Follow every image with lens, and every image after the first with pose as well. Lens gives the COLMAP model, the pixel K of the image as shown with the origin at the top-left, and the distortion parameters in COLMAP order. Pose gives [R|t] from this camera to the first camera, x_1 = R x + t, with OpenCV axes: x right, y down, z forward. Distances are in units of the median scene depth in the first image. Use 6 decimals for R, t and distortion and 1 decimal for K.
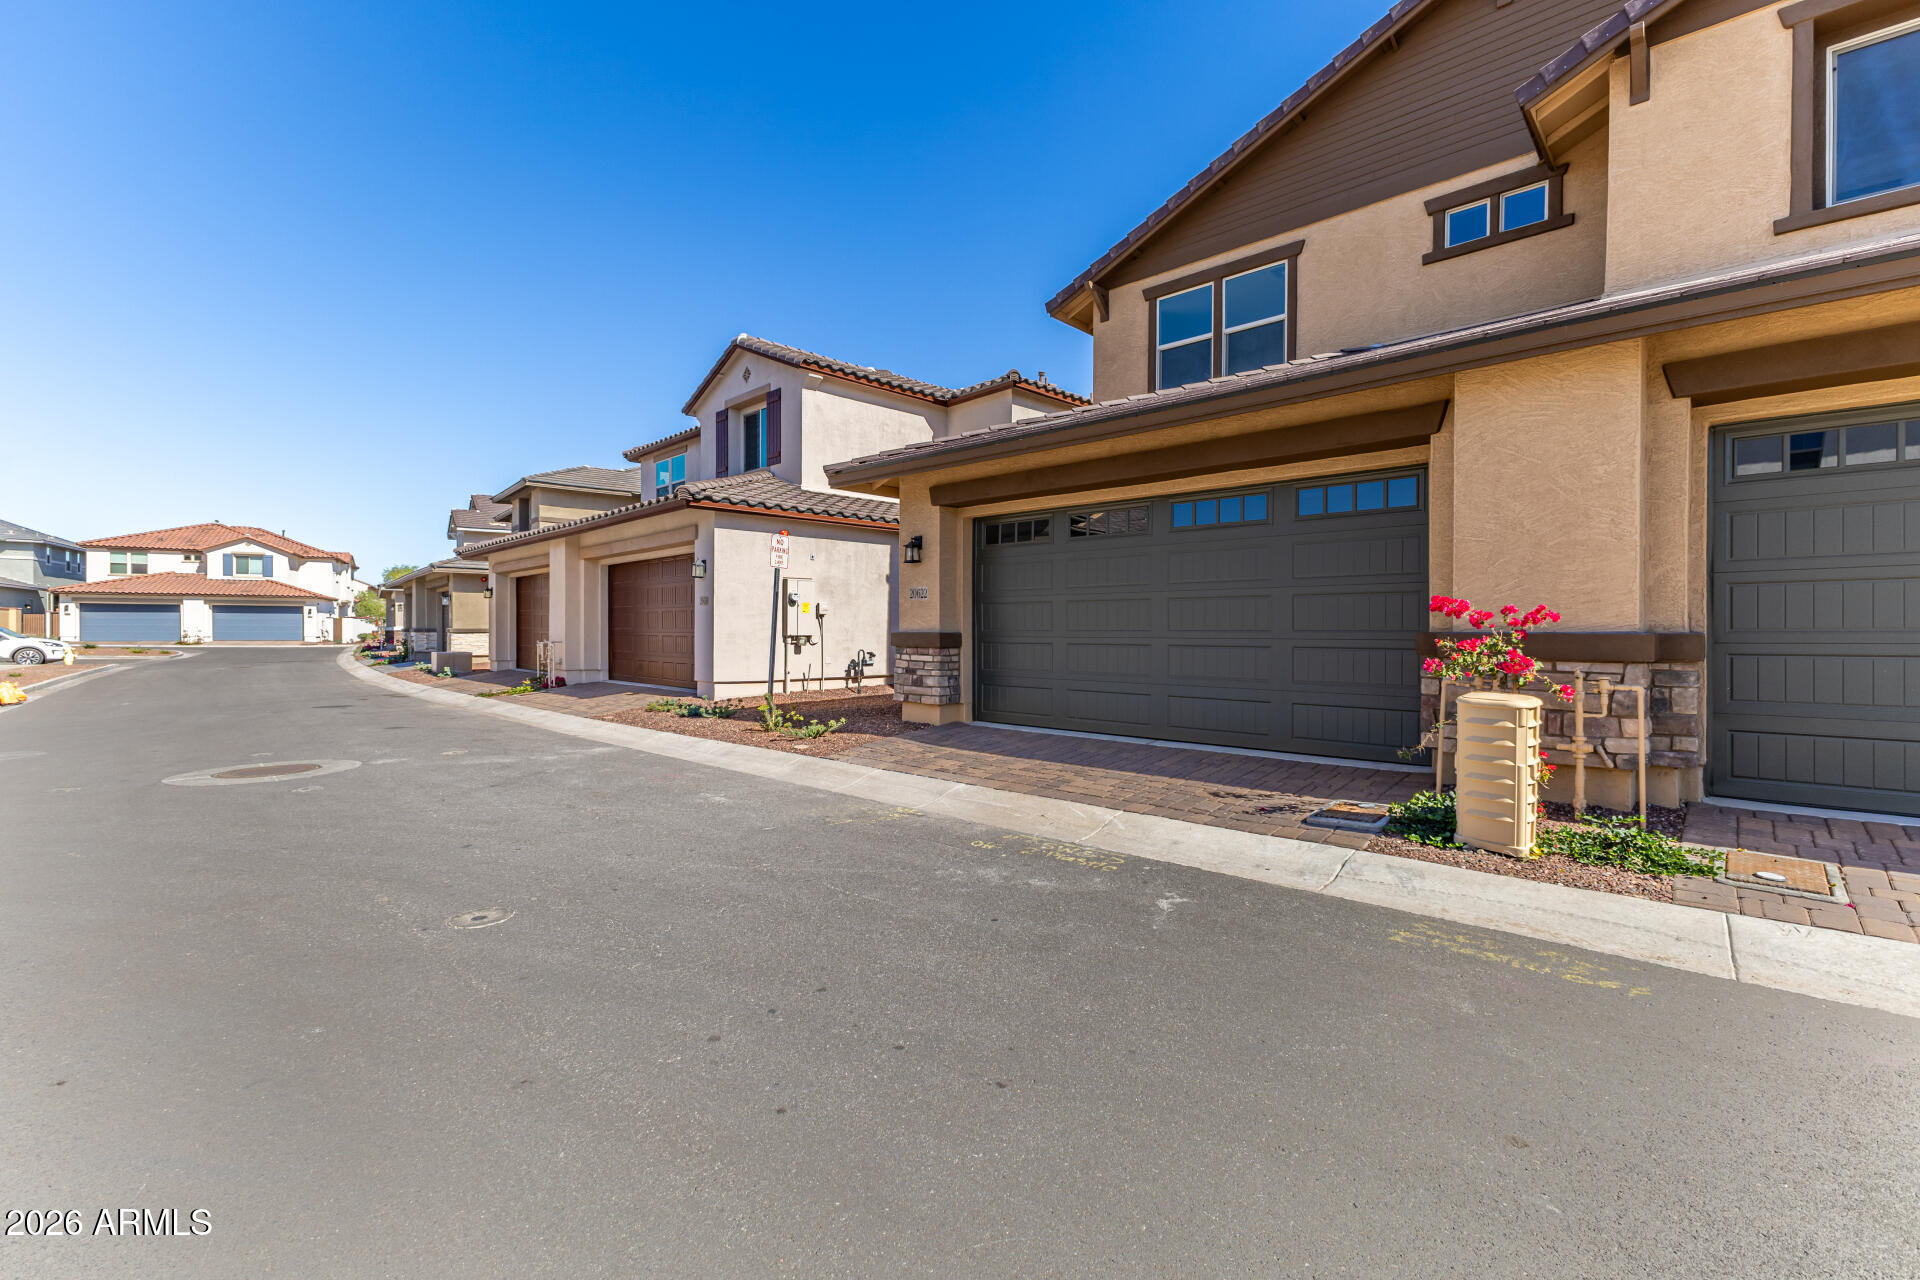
lens RADIAL K [[822.9, 0, 960.4], [0, 822.9, 634.6], [0, 0, 1]] dist [0.010355, -0.003240]
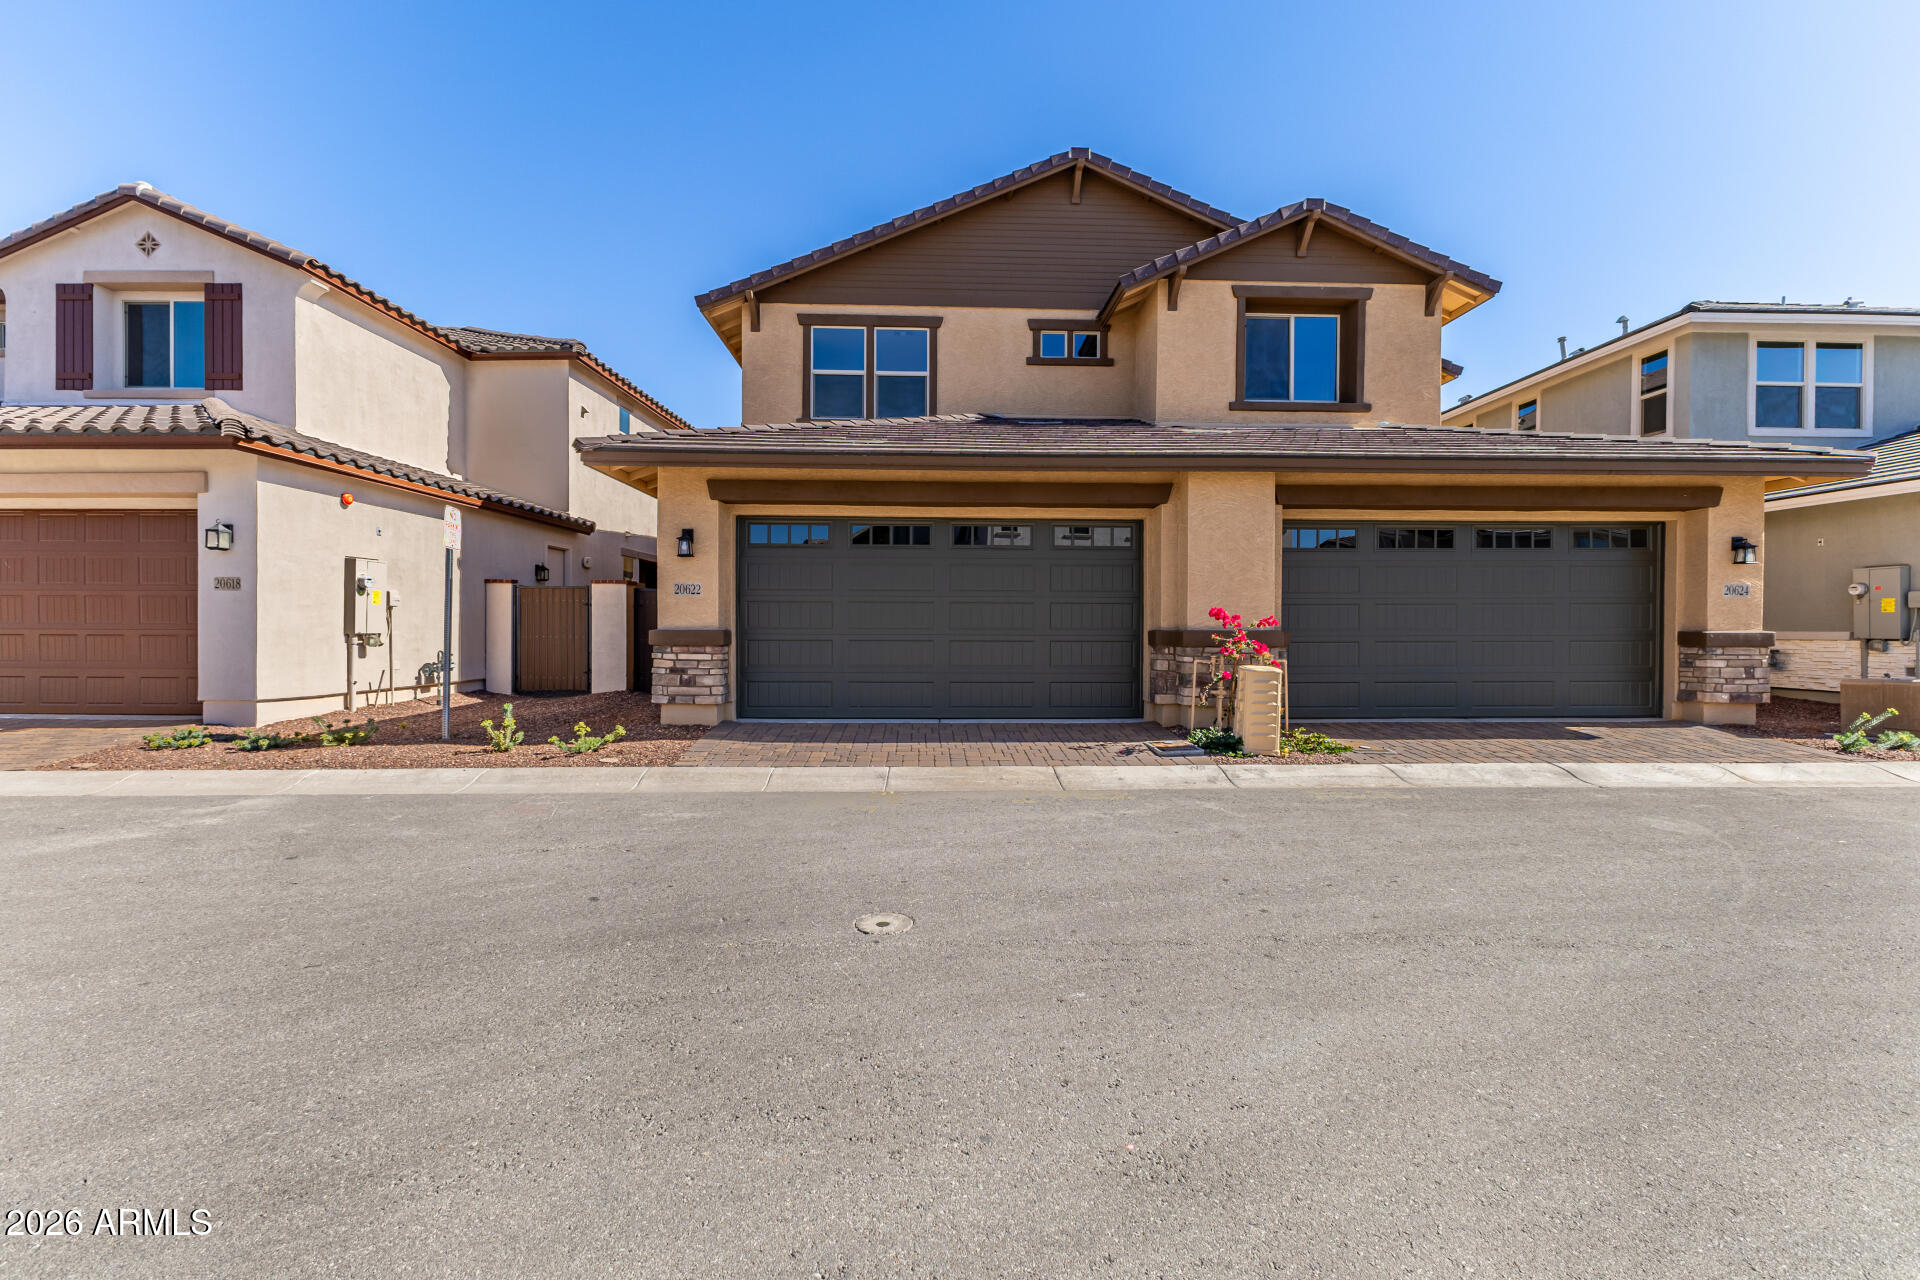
lens RADIAL K [[822.9, 0, 960.4], [0, 822.9, 634.6], [0, 0, 1]] dist [0.010355, -0.003240]
pose [[0.707833, -0.003459, 0.706371, -0.389860], [0.000482, 0.999990, 0.004414, -0.001052], [-0.706380, -0.002784, 0.707828, 0.080077]]
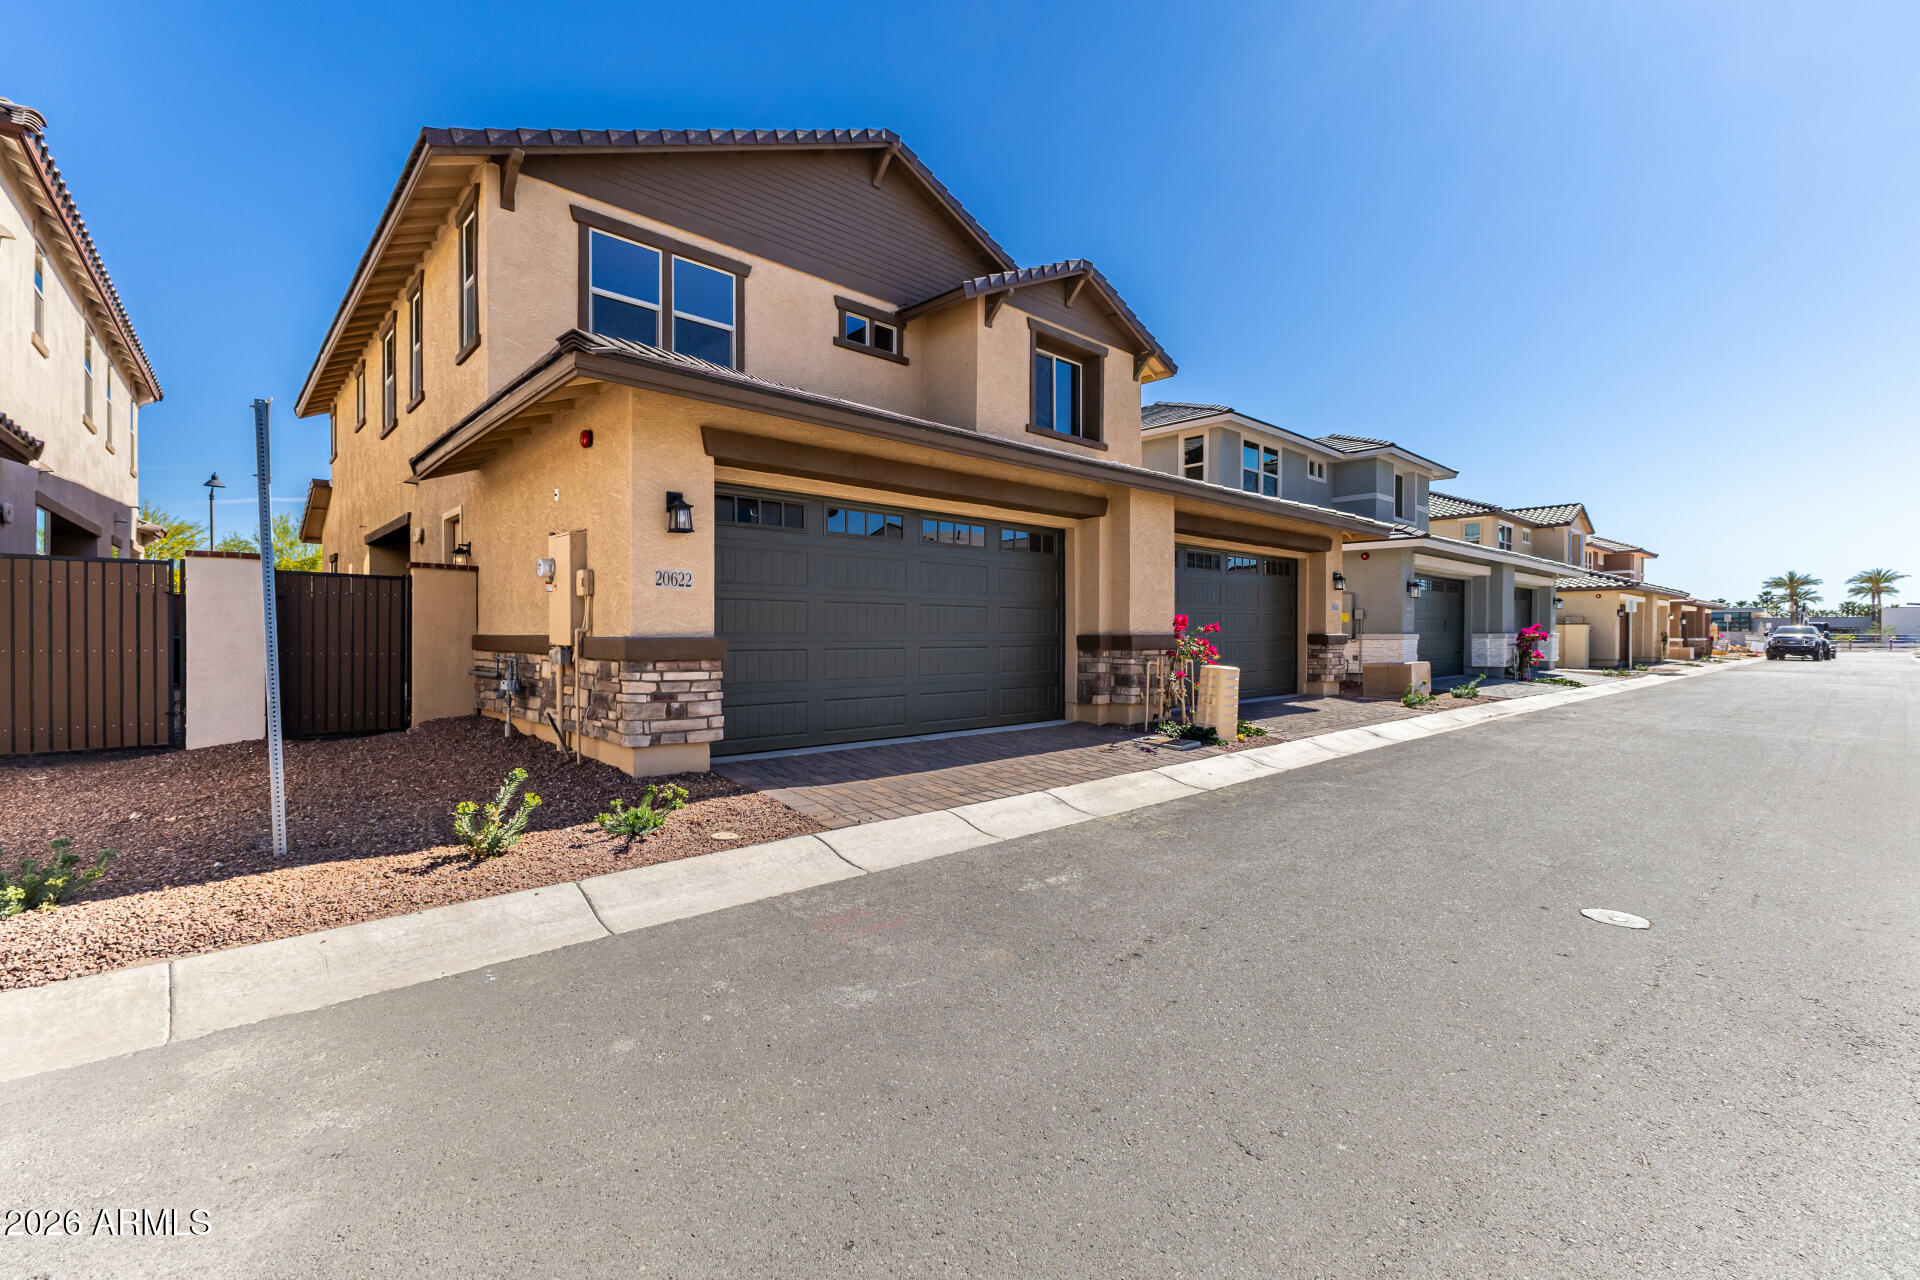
lens RADIAL K [[822.9, 0, 960.4], [0, 822.9, 634.6], [0, 0, 1]] dist [0.010355, -0.003240]
pose [[0.078574, -0.003264, 0.996903, -0.539138], [0.003395, 0.999990, 0.003006, -0.004962], [-0.996902, 0.003148, 0.078585, 0.559679]]
